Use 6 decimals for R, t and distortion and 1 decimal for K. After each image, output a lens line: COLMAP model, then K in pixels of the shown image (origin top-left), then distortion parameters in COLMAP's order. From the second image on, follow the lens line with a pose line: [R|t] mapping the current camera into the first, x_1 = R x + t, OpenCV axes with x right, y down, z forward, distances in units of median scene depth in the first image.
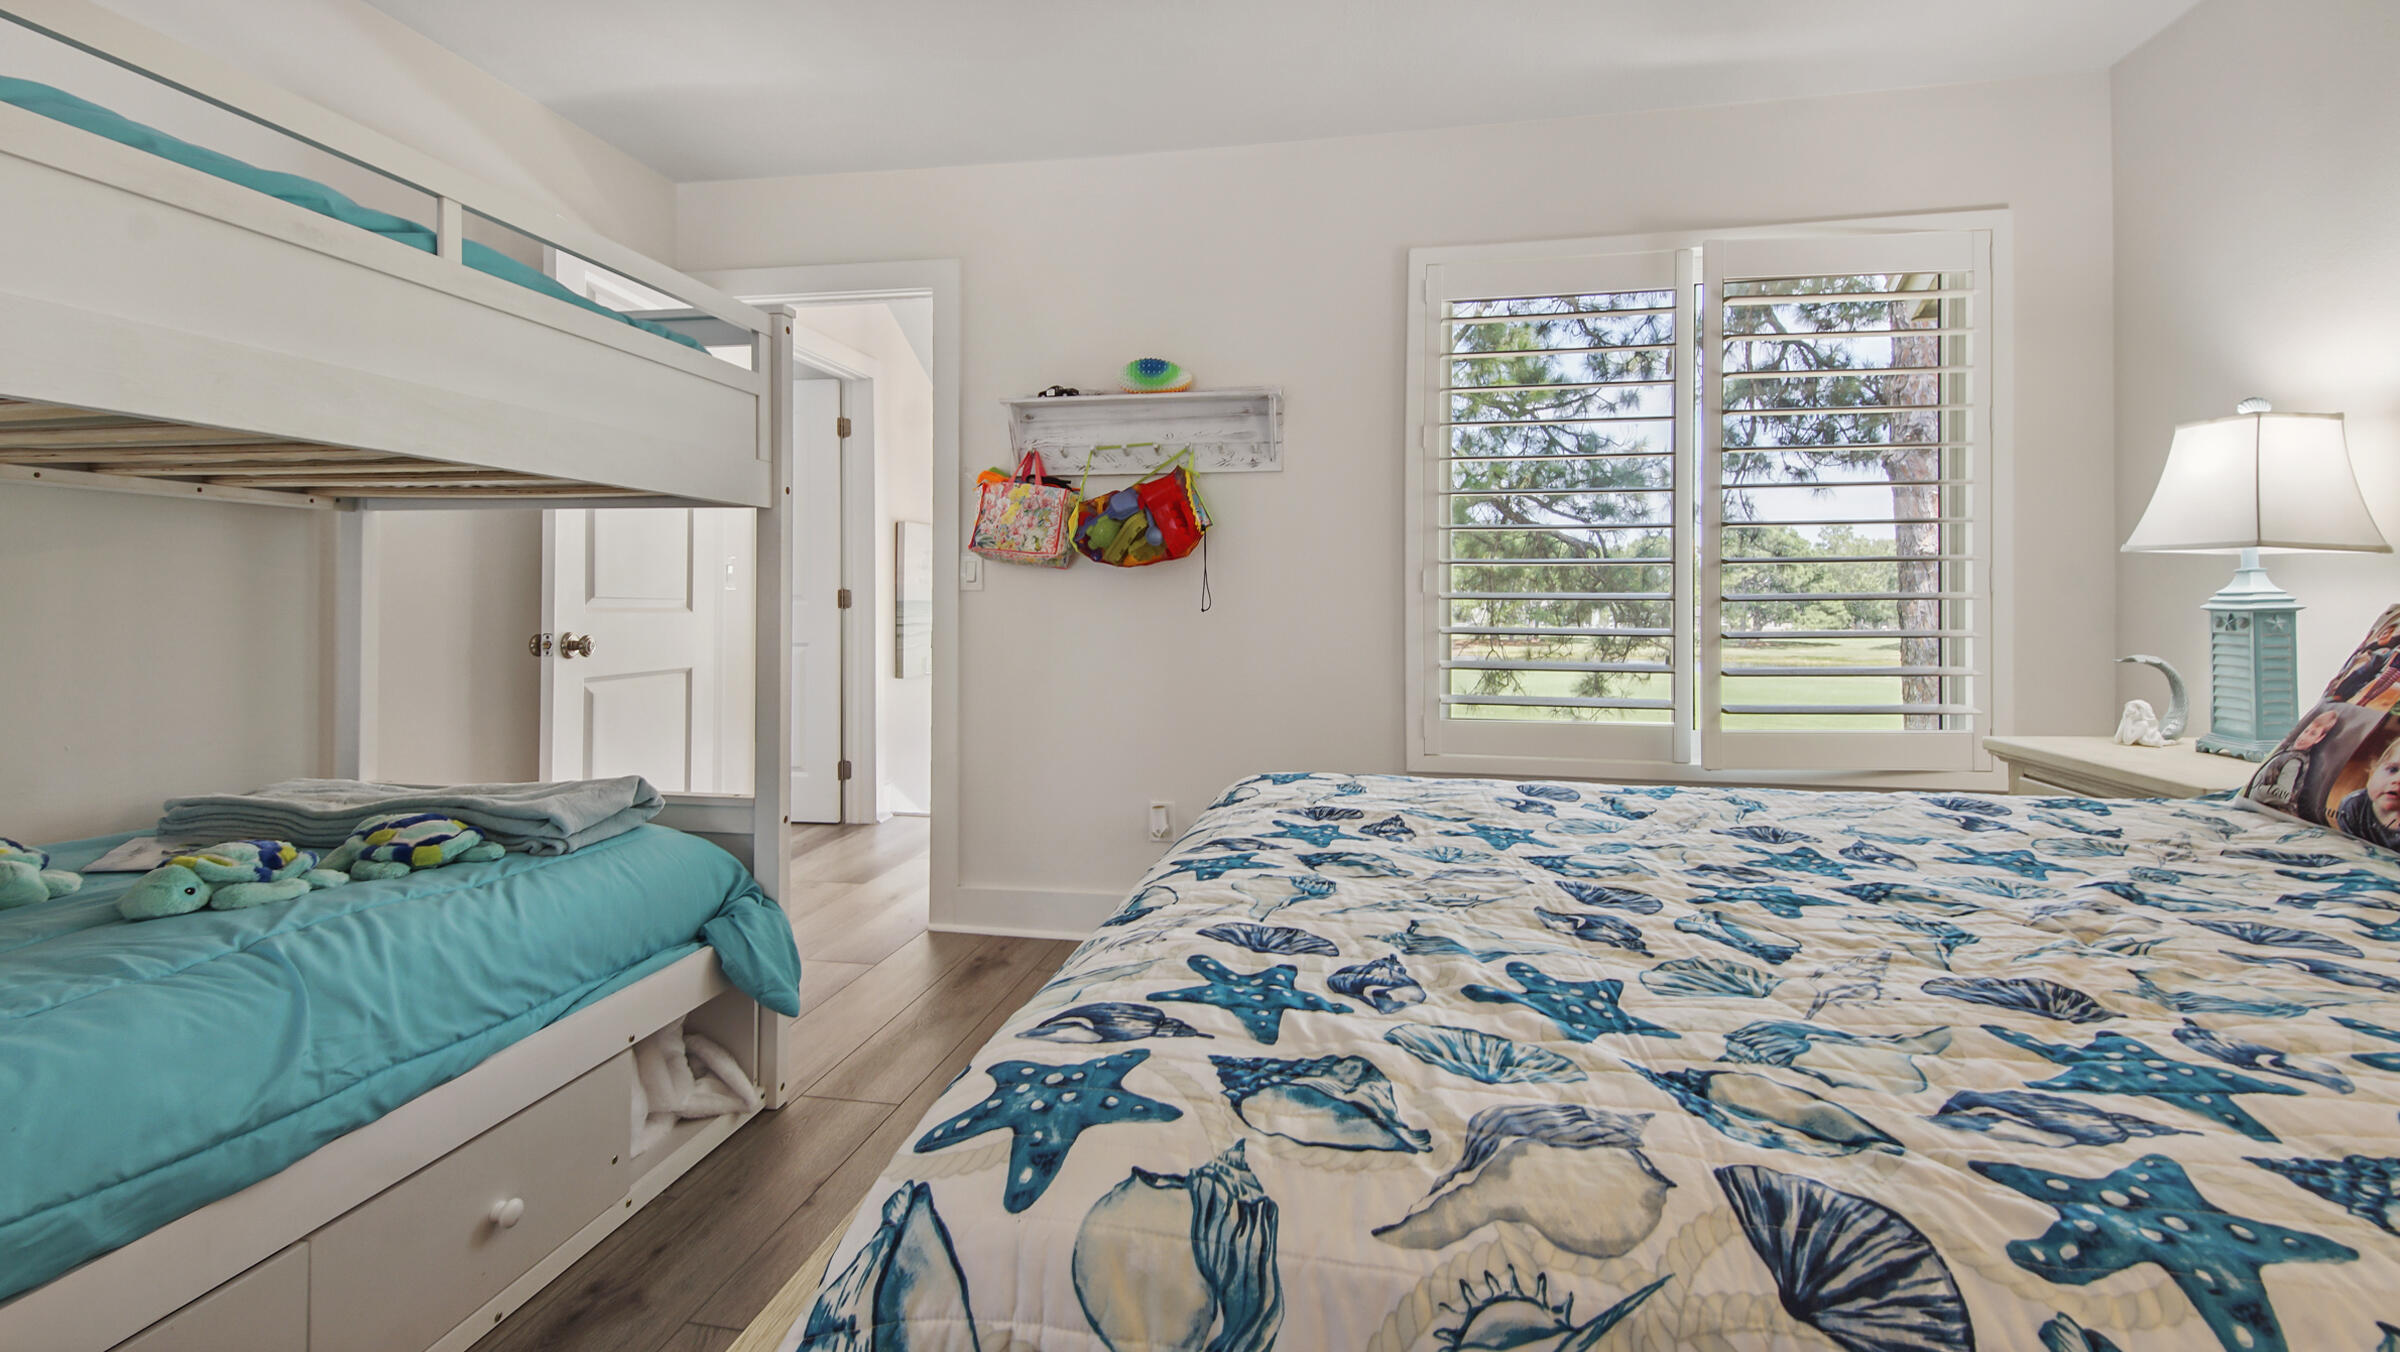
lens RADIAL K [[1073.6, 0, 1190.2], [0, 1073.6, 617.1], [0, 0, 1]] dist [0.036719, -0.020679]
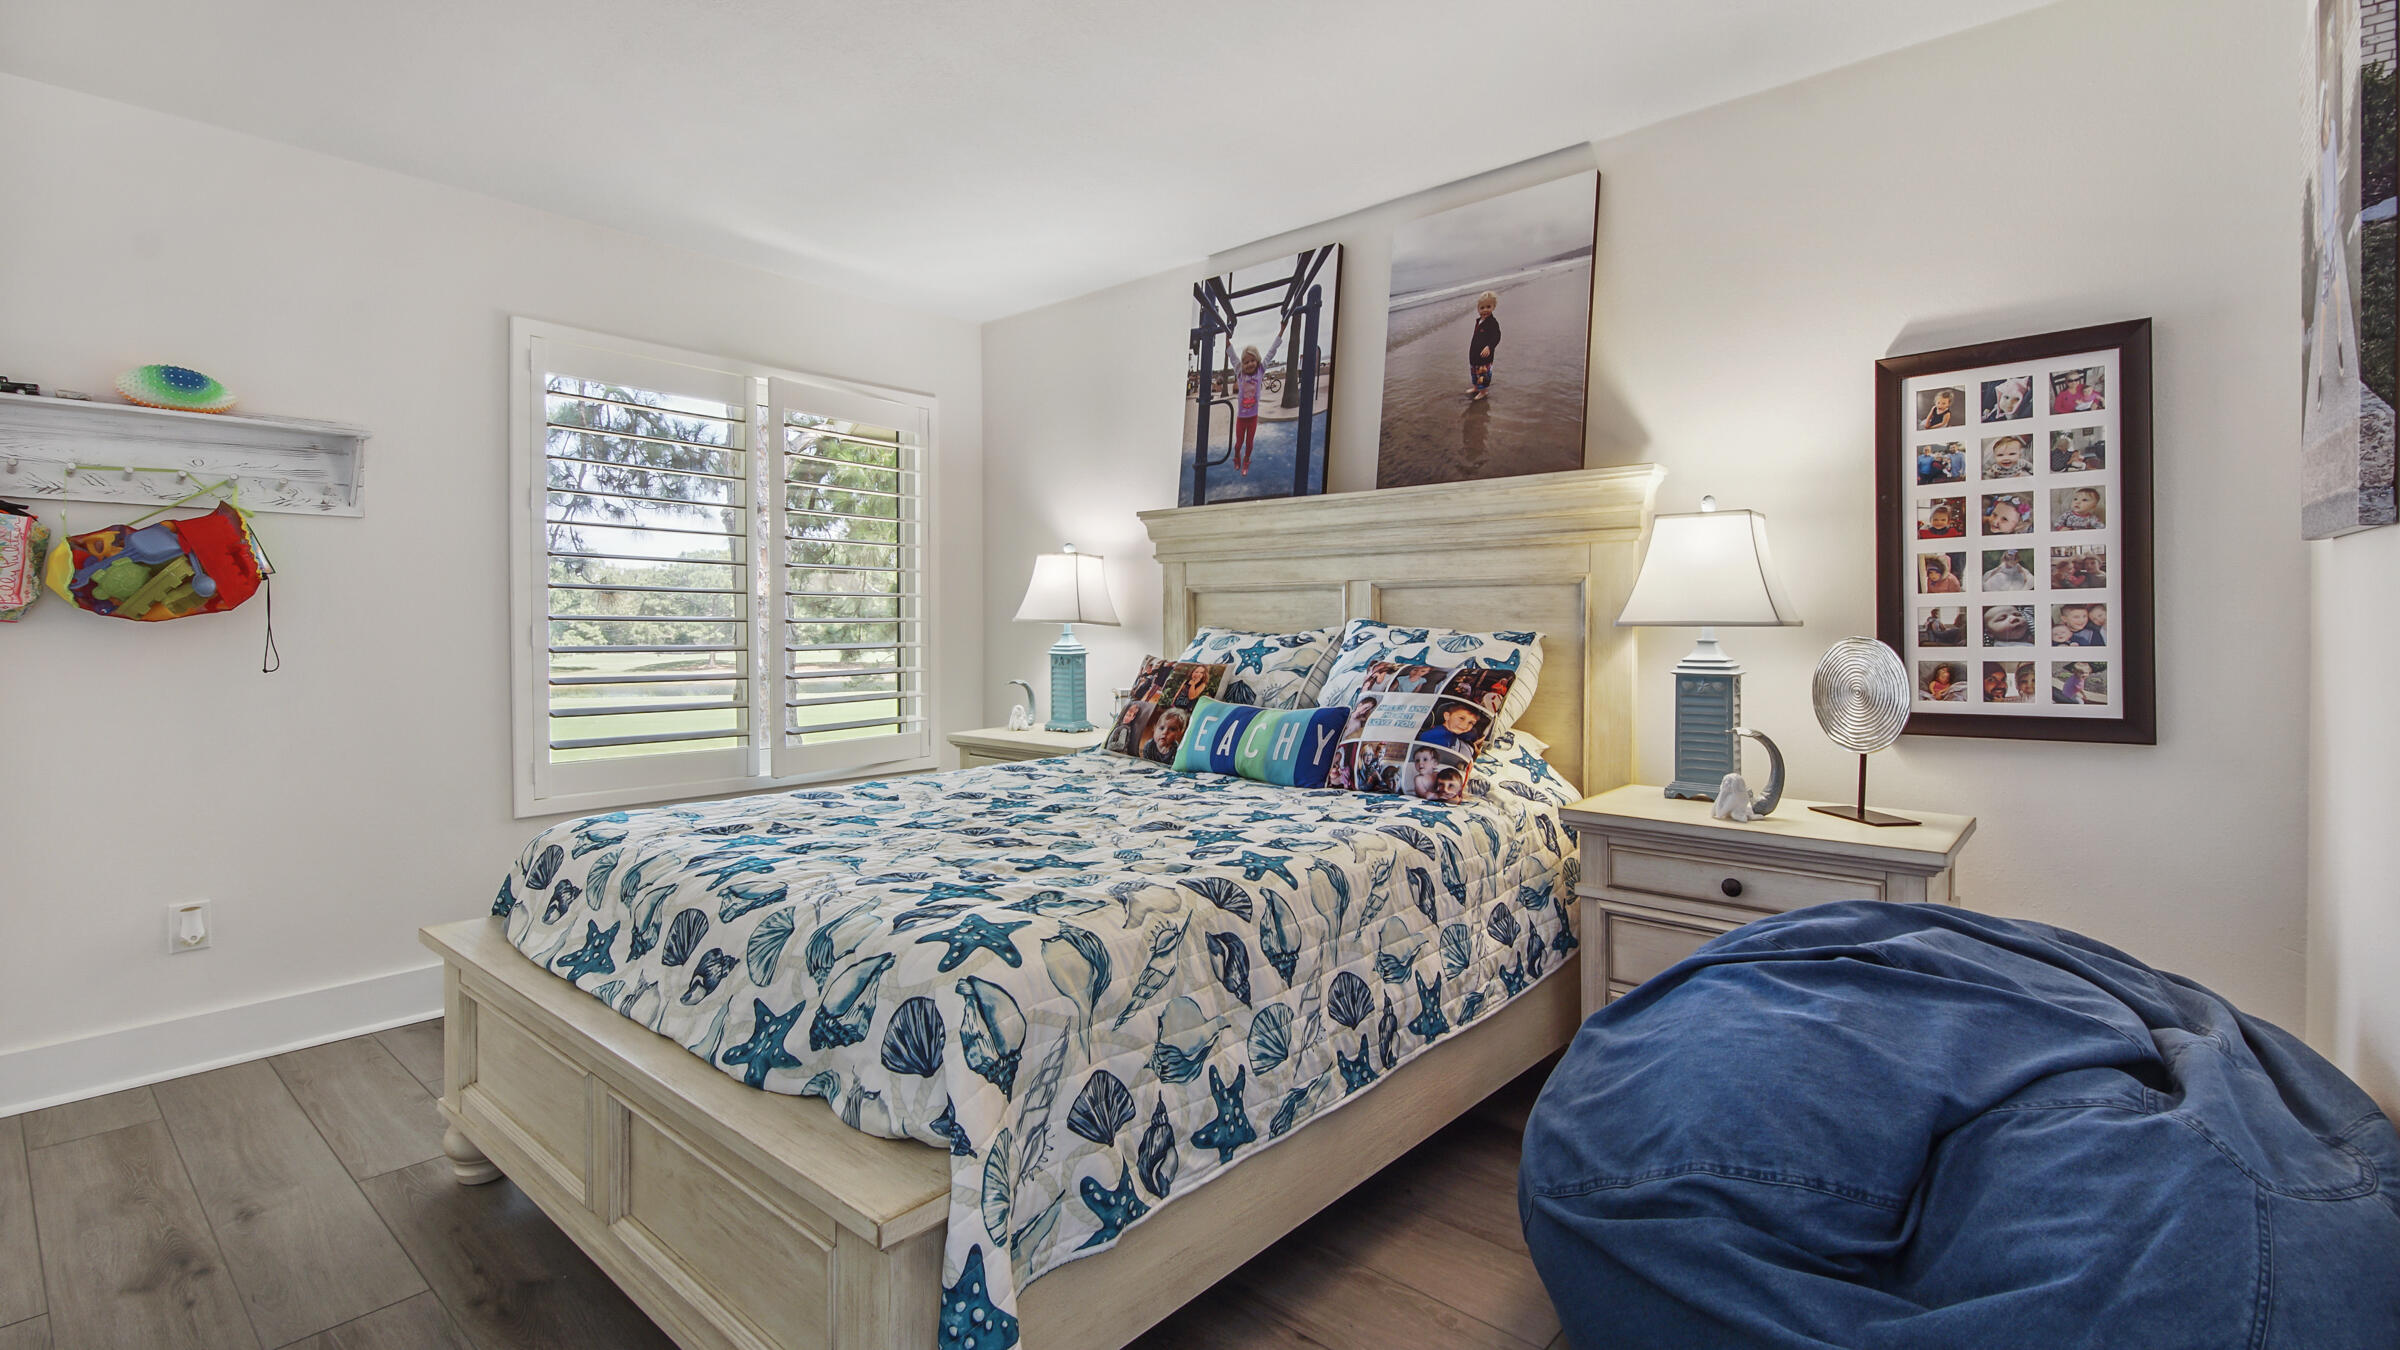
lens RADIAL K [[1072.8, 0, 1182.4], [0, 1072.8, 628.8], [0, 0, 1]] dist [0.045293, -0.026200]
pose [[0.505629, -0.003092, 0.862746, -0.499075], [0.012737, 0.999911, -0.003881, -0.037075], [-0.862657, 0.012951, 0.505623, -0.114340]]
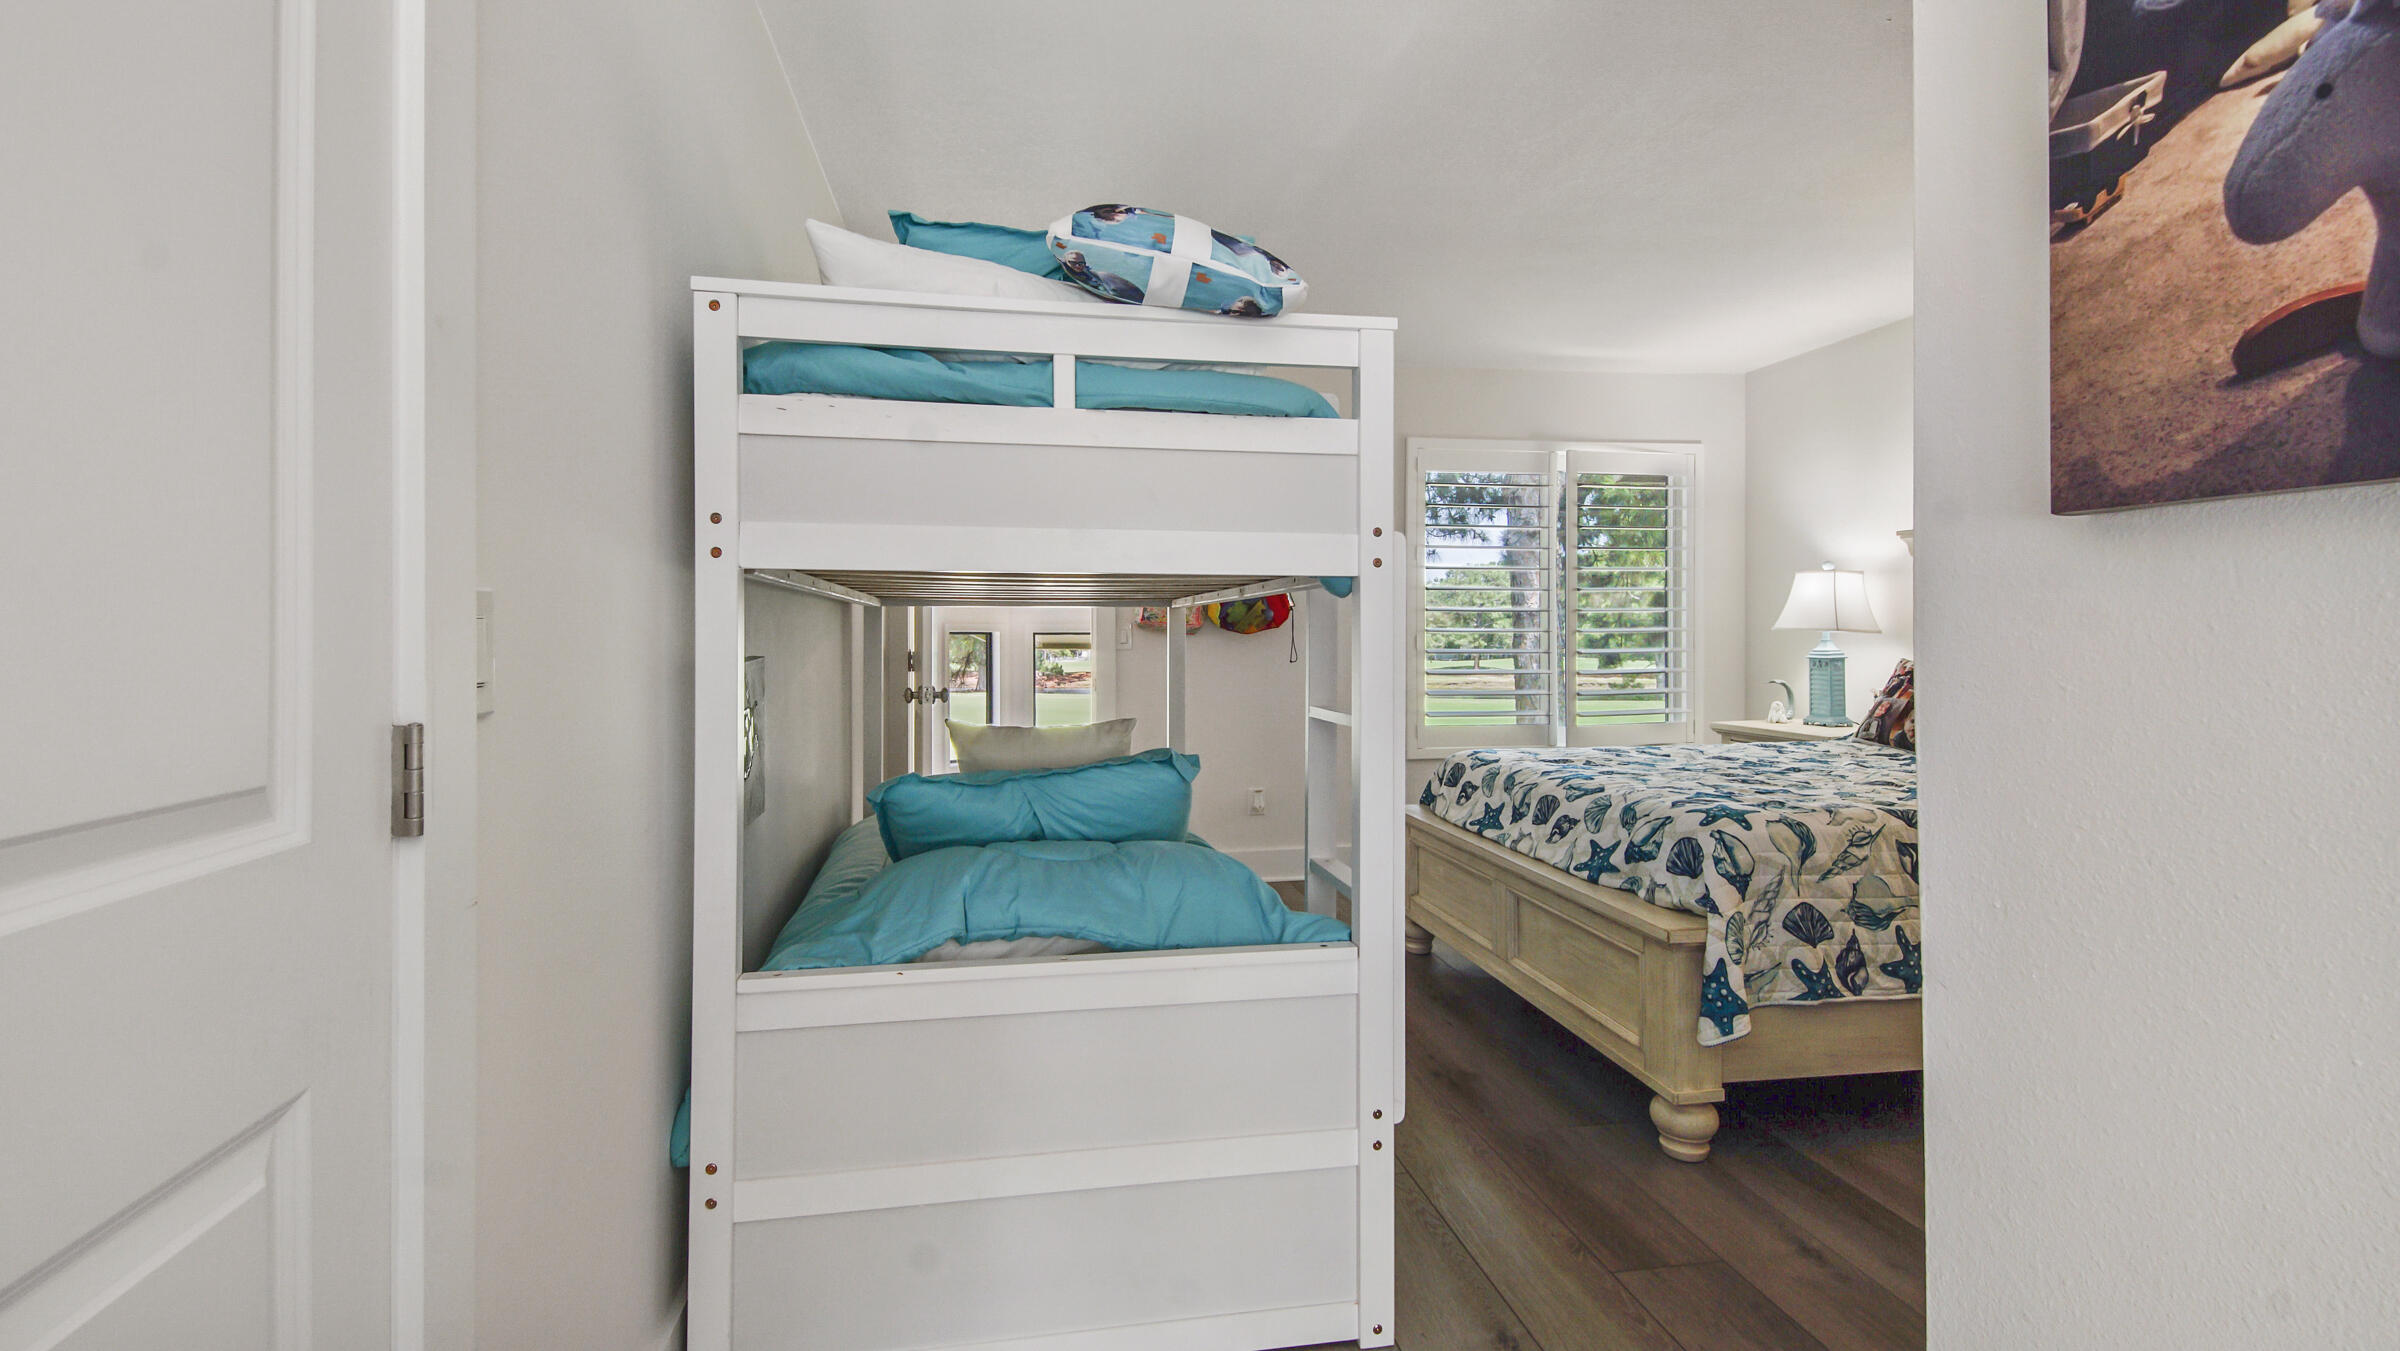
lens RADIAL K [[1052.7, 0, 1191.1], [0, 1052.7, 650.6], [0, 0, 1]] dist [0.041128, -0.025512]
pose [[0.933740, -0.010684, 0.357793, -0.888218], [0.011156, 0.999937, 0.000745, -0.033657], [-0.357778, 0.003296, 0.933801, -0.487281]]
